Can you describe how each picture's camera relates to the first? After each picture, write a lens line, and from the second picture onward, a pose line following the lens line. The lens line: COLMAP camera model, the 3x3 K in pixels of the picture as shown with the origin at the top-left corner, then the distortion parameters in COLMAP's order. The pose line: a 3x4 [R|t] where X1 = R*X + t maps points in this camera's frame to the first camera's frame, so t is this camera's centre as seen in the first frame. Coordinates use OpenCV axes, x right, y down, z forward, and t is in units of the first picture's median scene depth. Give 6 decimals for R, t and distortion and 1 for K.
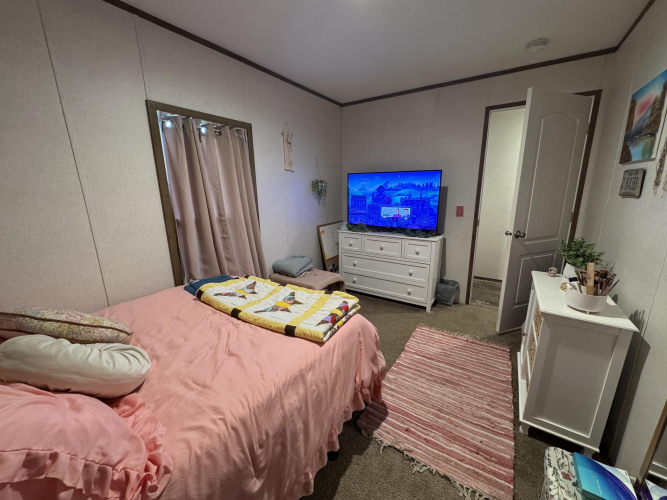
lens RADIAL K [[264.6, 0, 333.3], [0, 264.6, 252.0], [0, 0, 1]] dist [-0.001697, 0.001196]
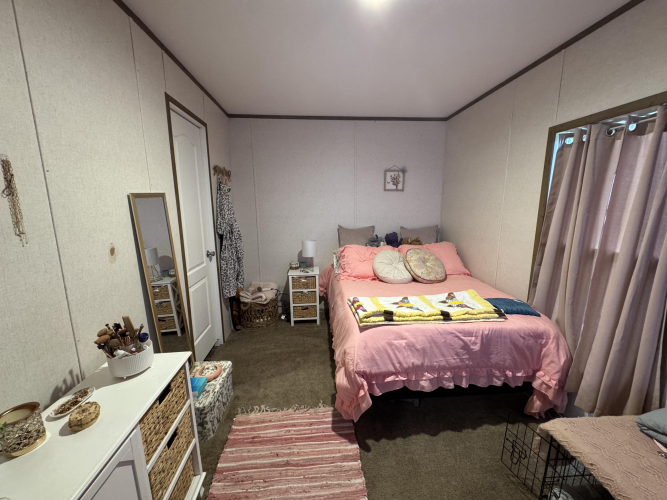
lens RADIAL K [[264.6, 0, 331.7], [0, 264.6, 253.1], [0, 0, 1]] dist [-0.001697, 0.001196]
pose [[-0.777469, 0.139980, -0.613146, 0.744418], [-0.136298, 0.914245, 0.381547, -0.413210], [0.613974, 0.380212, -0.691719, 1.444636]]
